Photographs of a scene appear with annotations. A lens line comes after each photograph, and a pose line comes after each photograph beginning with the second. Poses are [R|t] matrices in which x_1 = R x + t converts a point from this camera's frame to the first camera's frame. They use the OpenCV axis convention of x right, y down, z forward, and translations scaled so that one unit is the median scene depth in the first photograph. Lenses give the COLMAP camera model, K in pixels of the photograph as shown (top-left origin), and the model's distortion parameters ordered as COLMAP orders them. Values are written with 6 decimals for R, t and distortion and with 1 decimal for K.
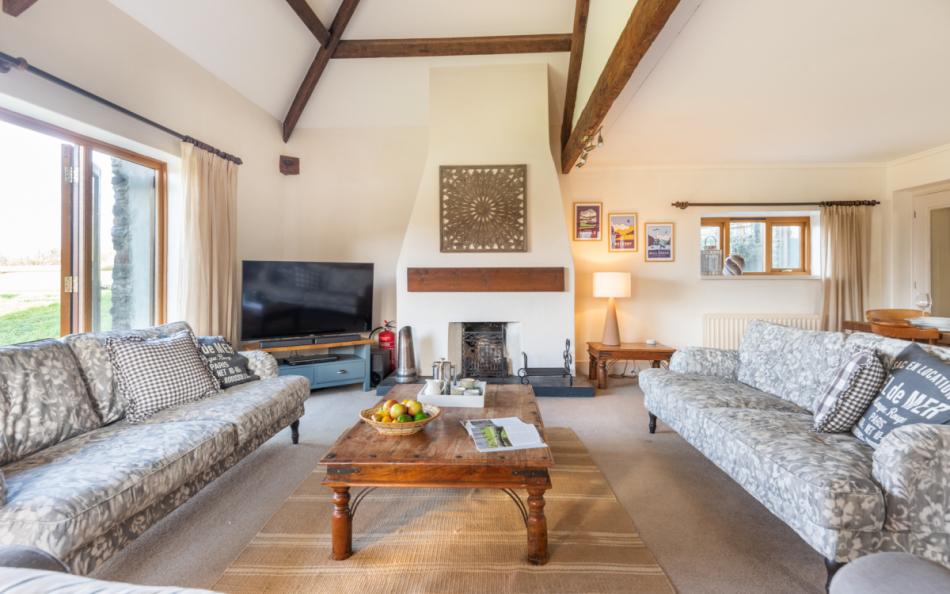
lens RADIAL K [[485.1, 0, 478.1], [0, 485.1, 272.1], [0, 0, 1]] dist [0.030295, -0.016529]
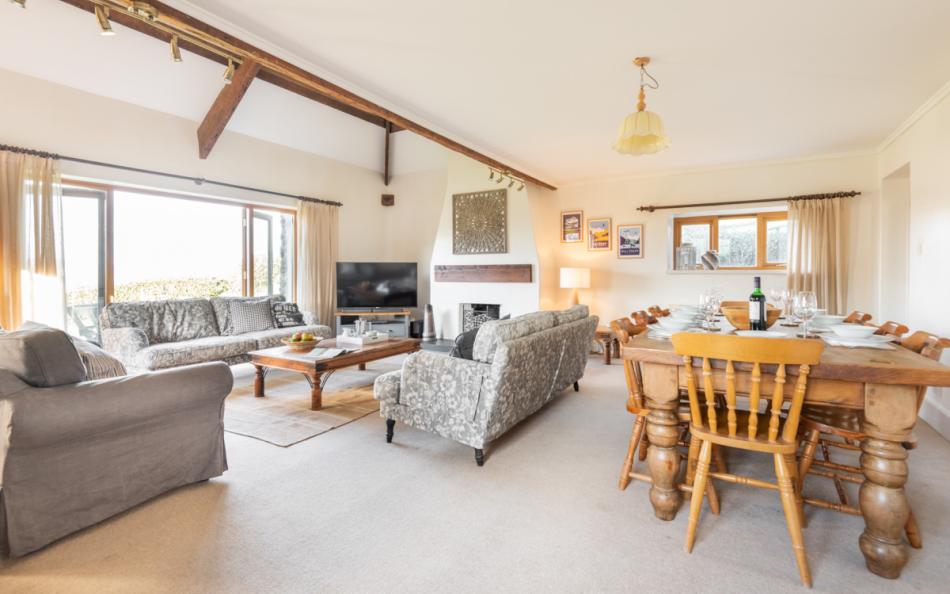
lens RADIAL K [[444.6, 0, 488.2], [0, 444.6, 272.0], [0, 0, 1]] dist [0.016191, -0.000193]
pose [[0.880613, -0.000642, -0.473836, 0.662368], [0.006466, 0.999922, 0.010662, -0.002264], [0.473792, -0.012453, 0.880548, -0.122695]]
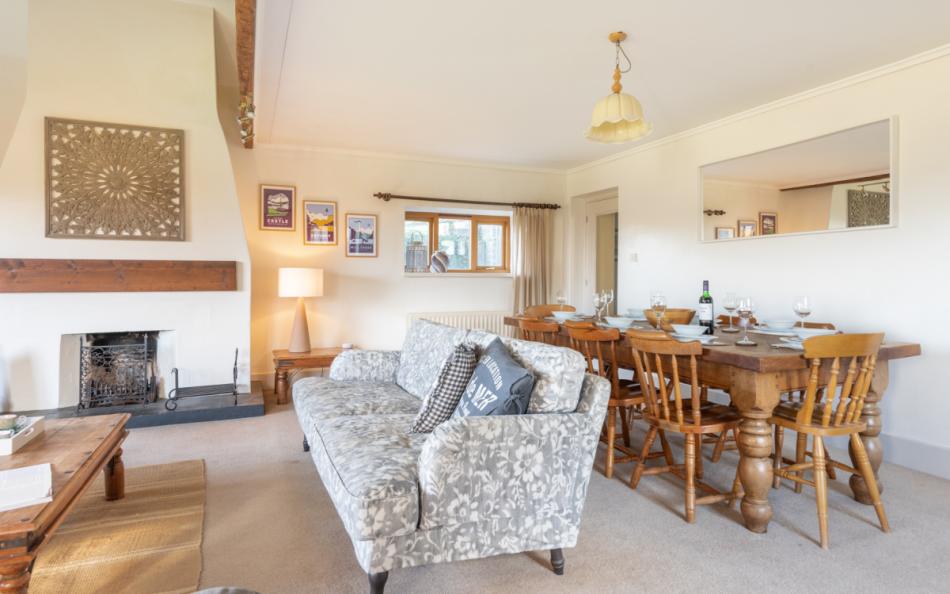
lens RADIAL K [[542.5, 0, 480.0], [0, 542.5, 272.2], [0, 0, 1]] dist [0.046941, -0.026495]
pose [[0.902814, 0.007552, 0.429965, 0.155442], [-0.010642, 0.999932, 0.004782, -0.000225], [-0.429899, -0.008893, 0.902833, -0.014630]]
